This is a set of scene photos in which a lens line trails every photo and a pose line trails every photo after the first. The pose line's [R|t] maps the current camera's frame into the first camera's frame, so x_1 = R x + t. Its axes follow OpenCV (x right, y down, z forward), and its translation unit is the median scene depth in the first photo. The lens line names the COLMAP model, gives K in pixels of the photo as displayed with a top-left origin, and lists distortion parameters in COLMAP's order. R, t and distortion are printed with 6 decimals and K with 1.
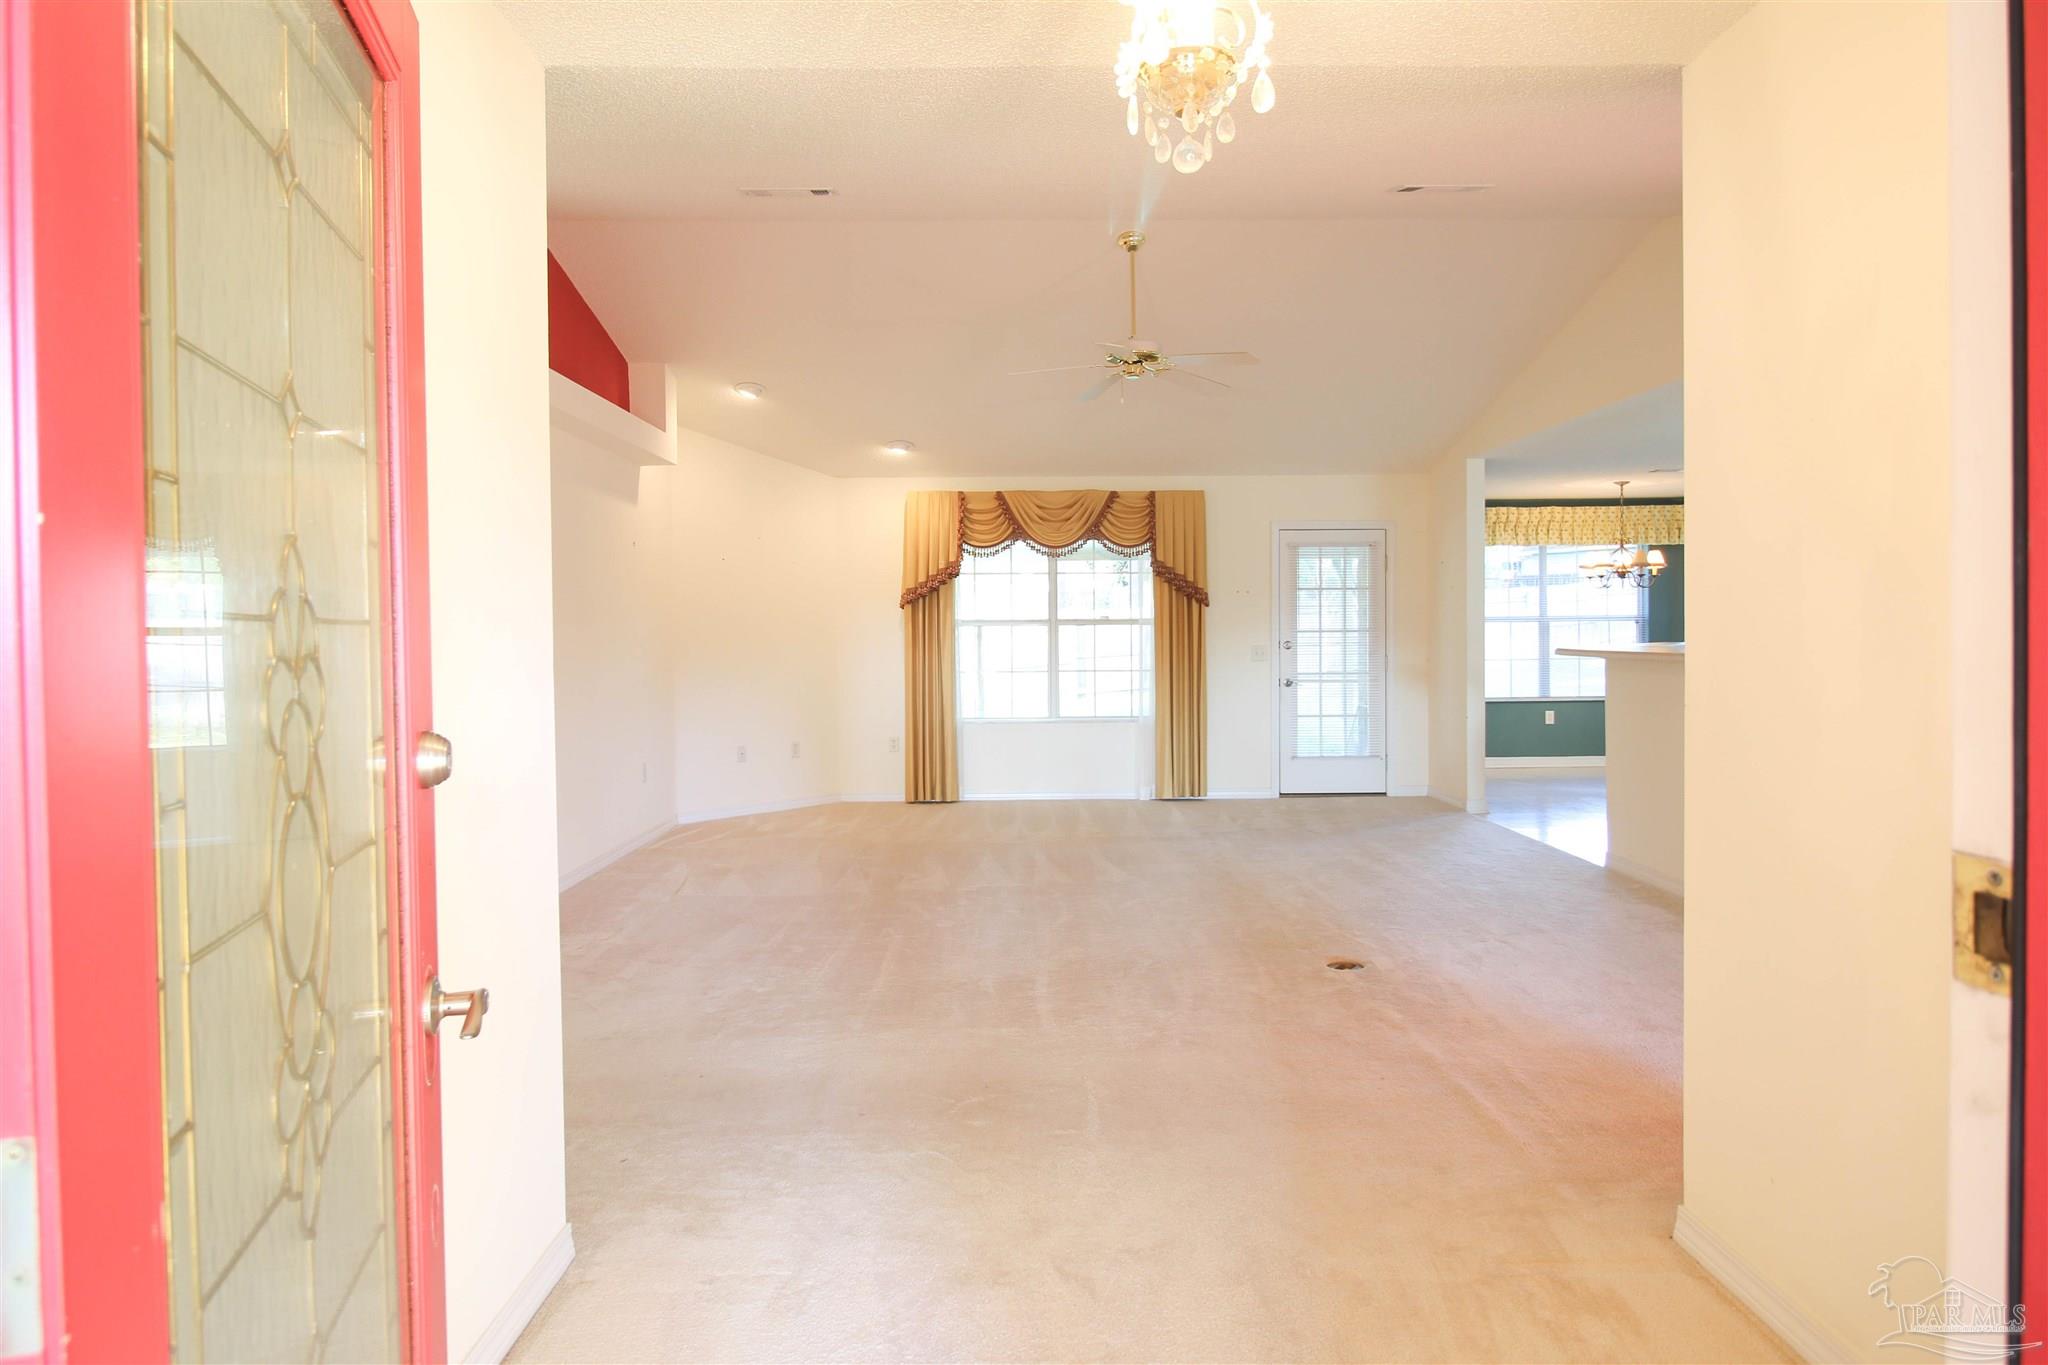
lens RADIAL K [[1171.9, 0, 1020.6], [0, 1171.9, 649.3], [0, 0, 1]] dist [0.003661, -0.012459]
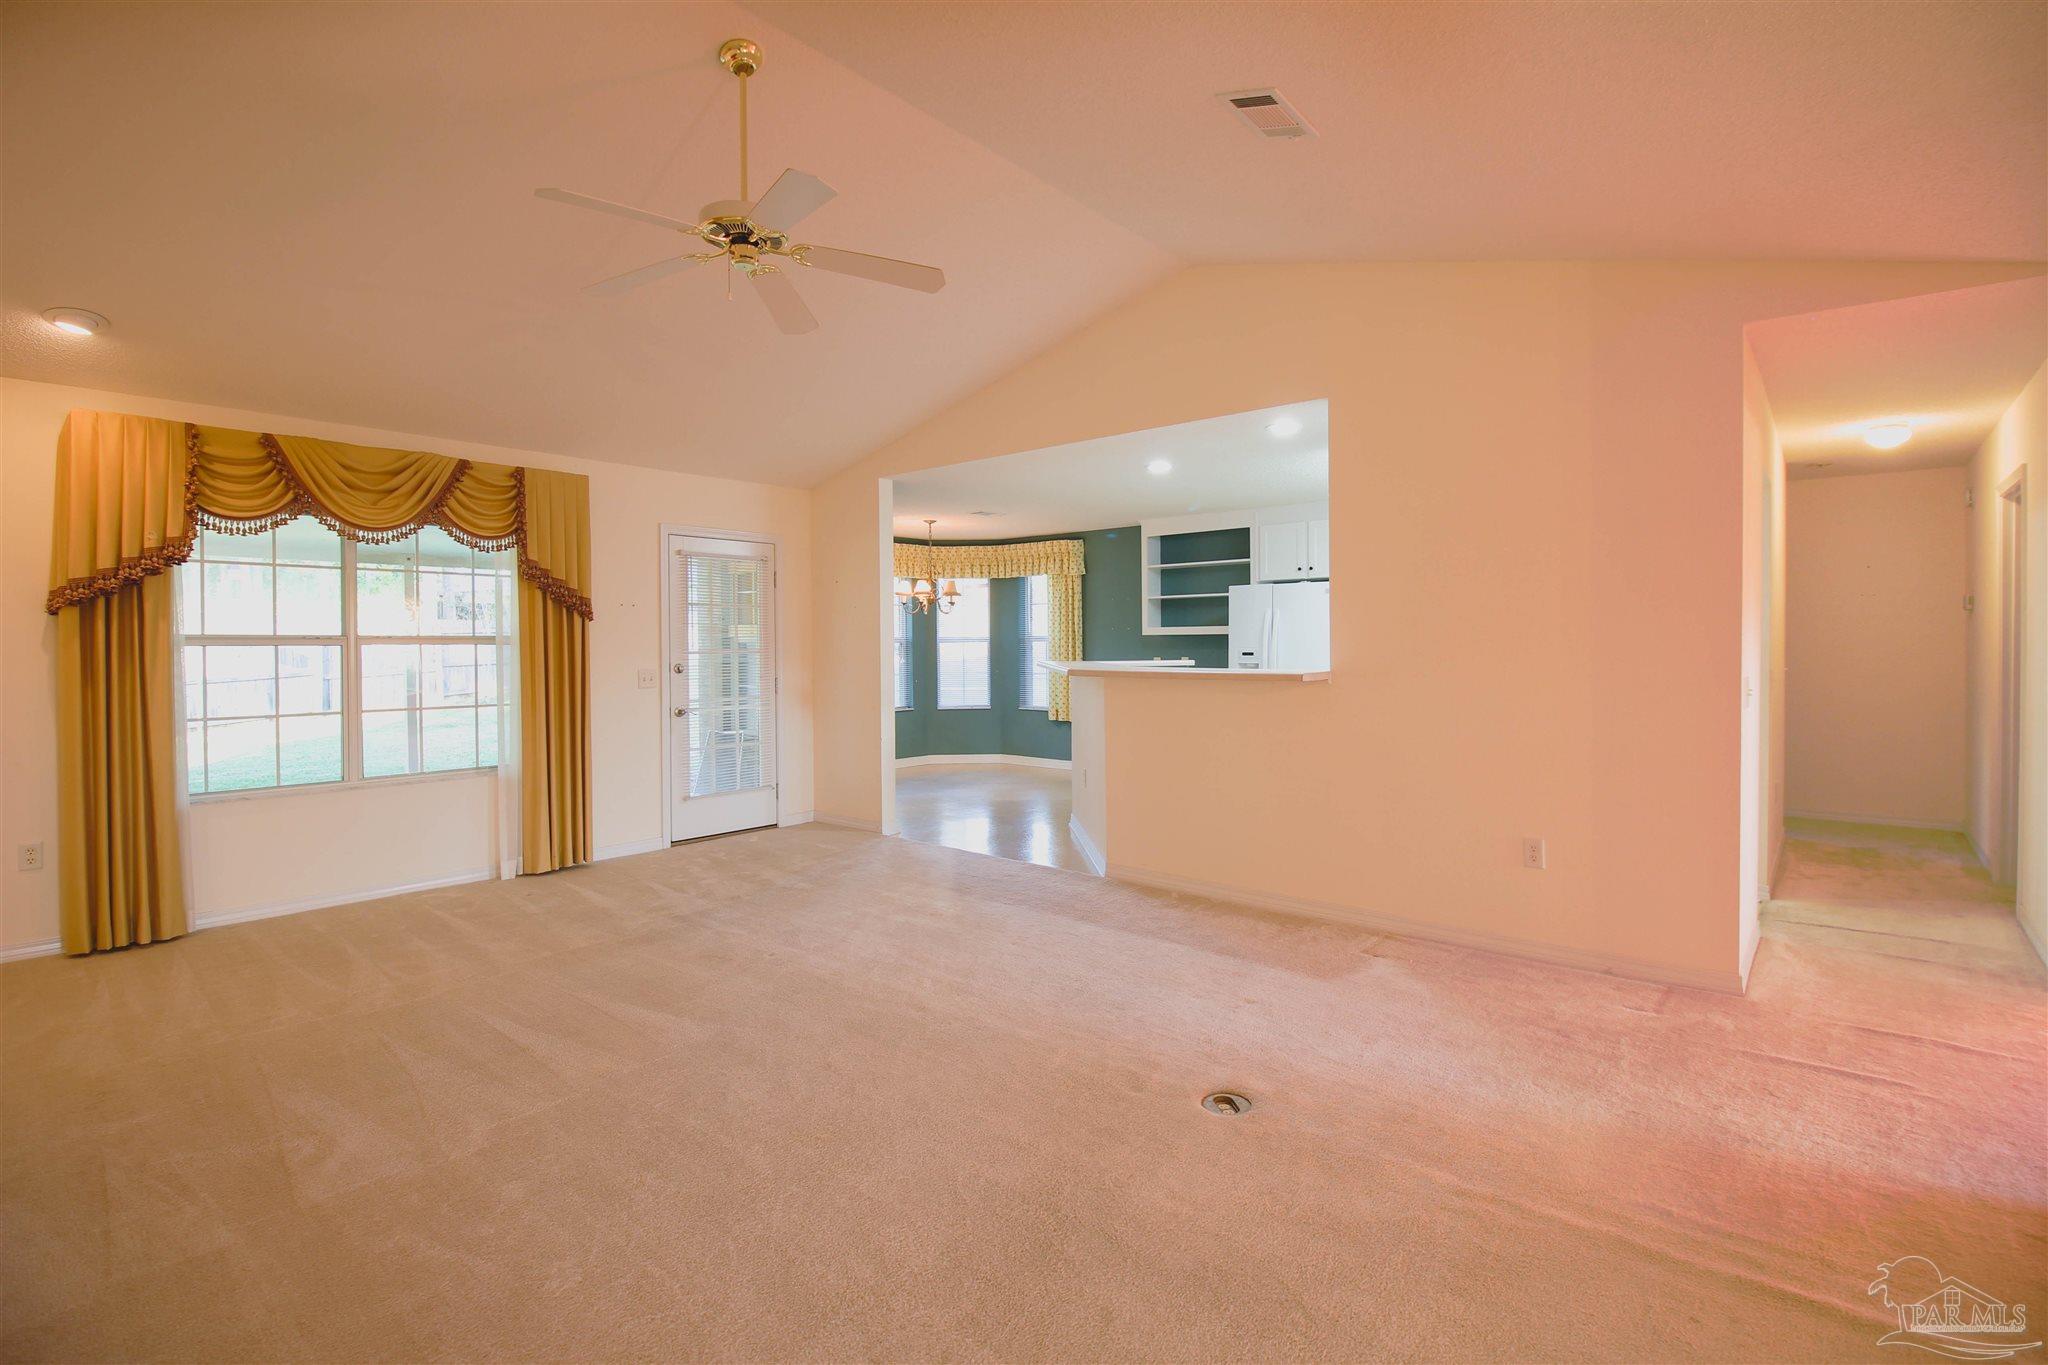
lens RADIAL K [[946.2, 0, 1025.3], [0, 946.2, 655.2], [0, 0, 1]] dist [-0.017681, -0.000611]
pose [[0.655348, -0.004672, 0.755313, -0.132241], [0.014095, 0.999882, -0.006045, -0.005688], [-0.755196, 0.014607, 0.655337, 0.358330]]
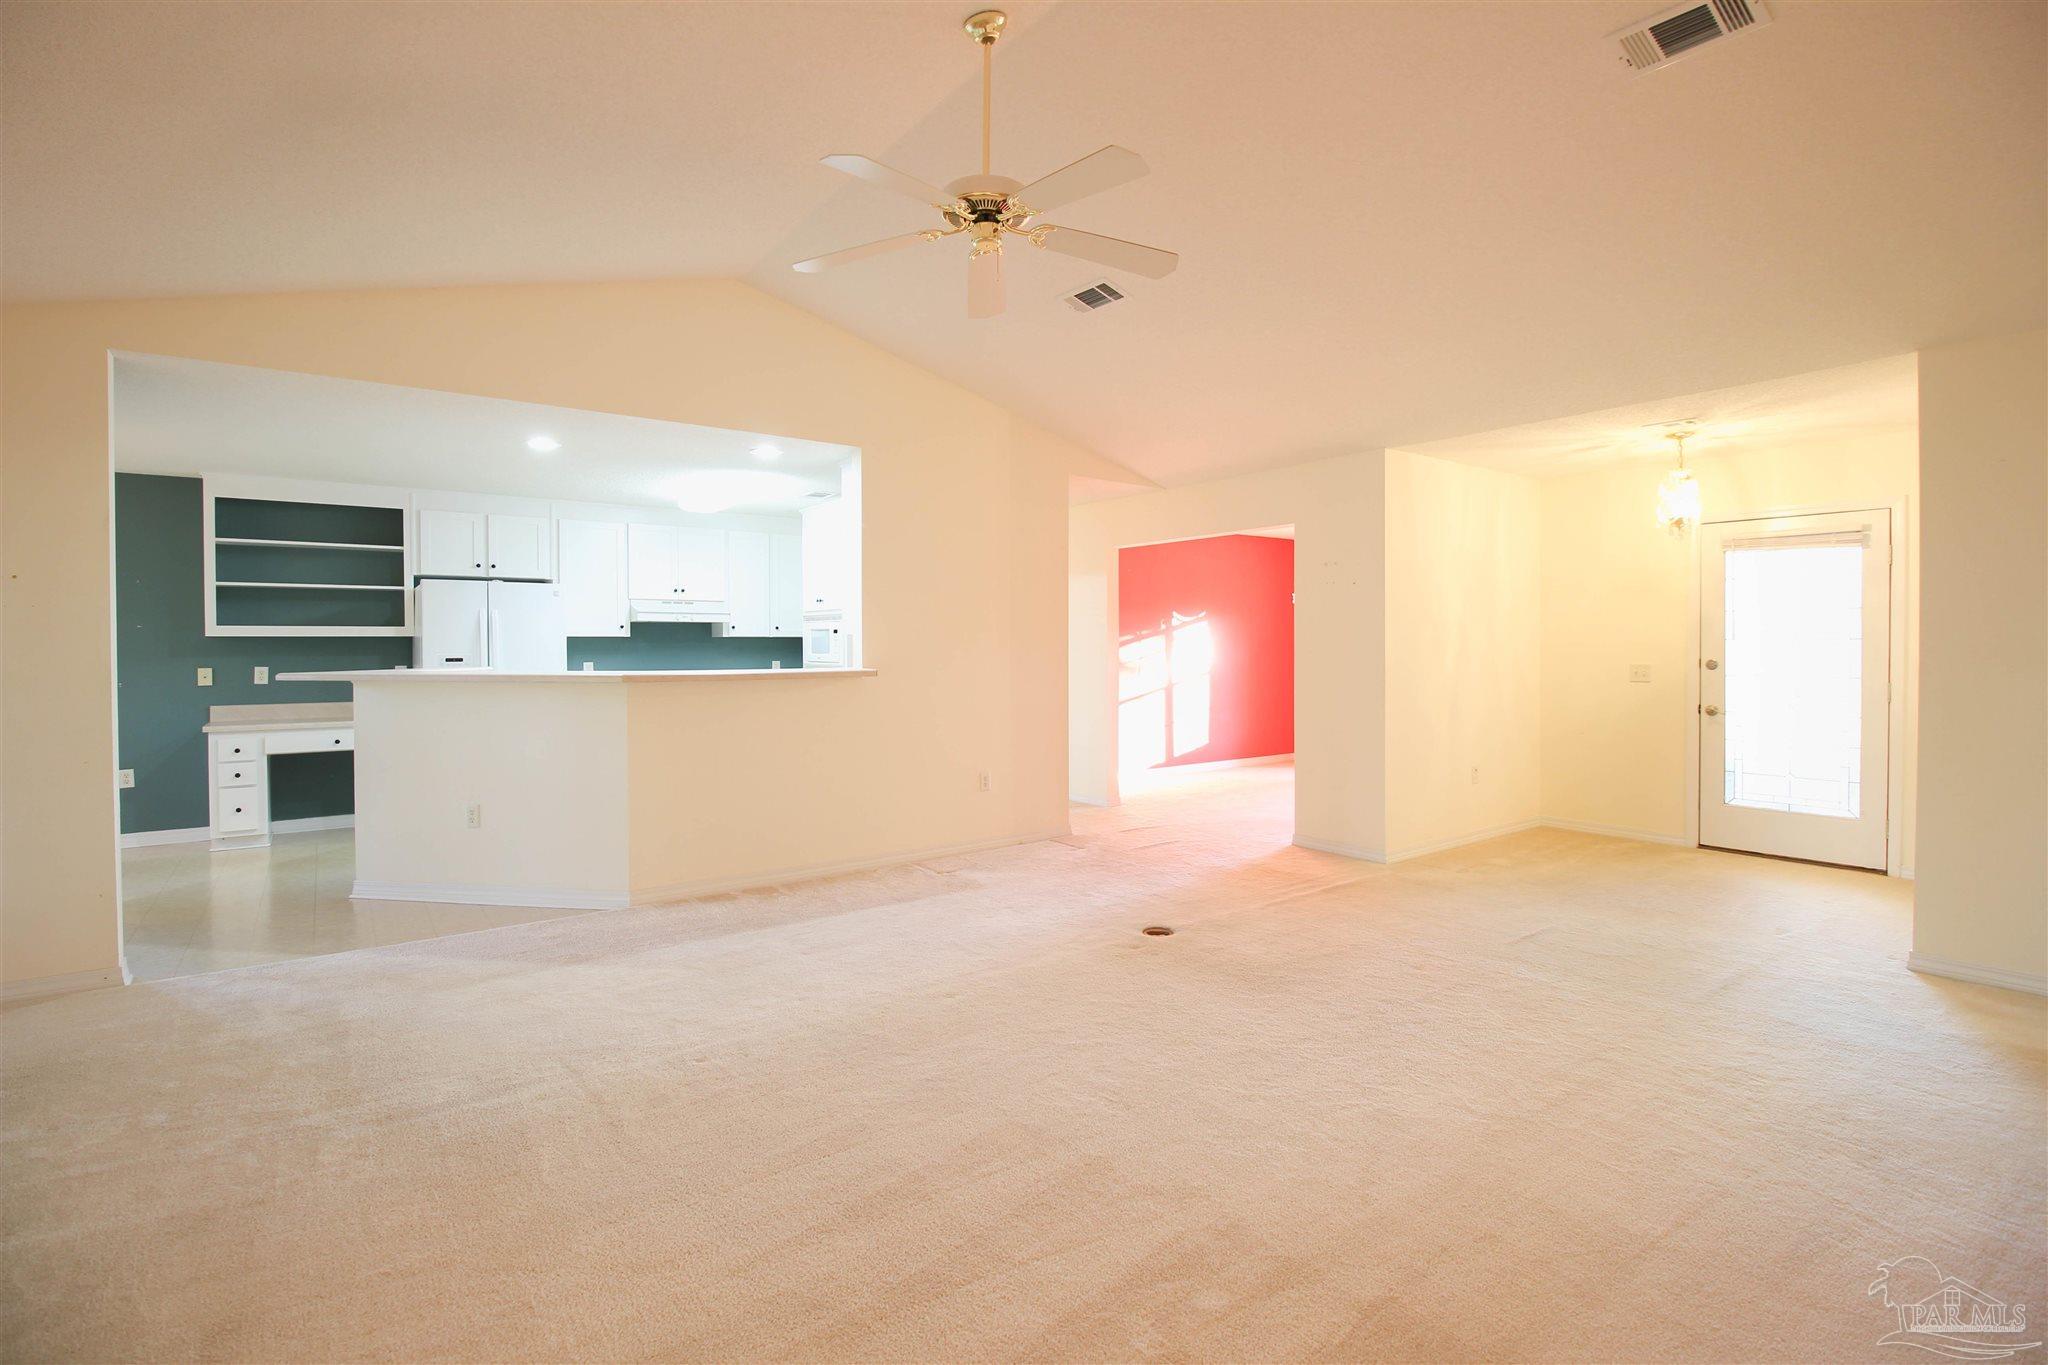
lens RADIAL K [[946.2, 0, 1025.3], [0, 946.2, 655.2], [0, 0, 1]] dist [-0.017681, -0.000611]
pose [[-0.594224, 0.000646, 0.804300, -0.219915], [0.022682, 0.999615, 0.015955, -0.015114], [-0.803980, 0.027724, -0.594010, 0.890939]]
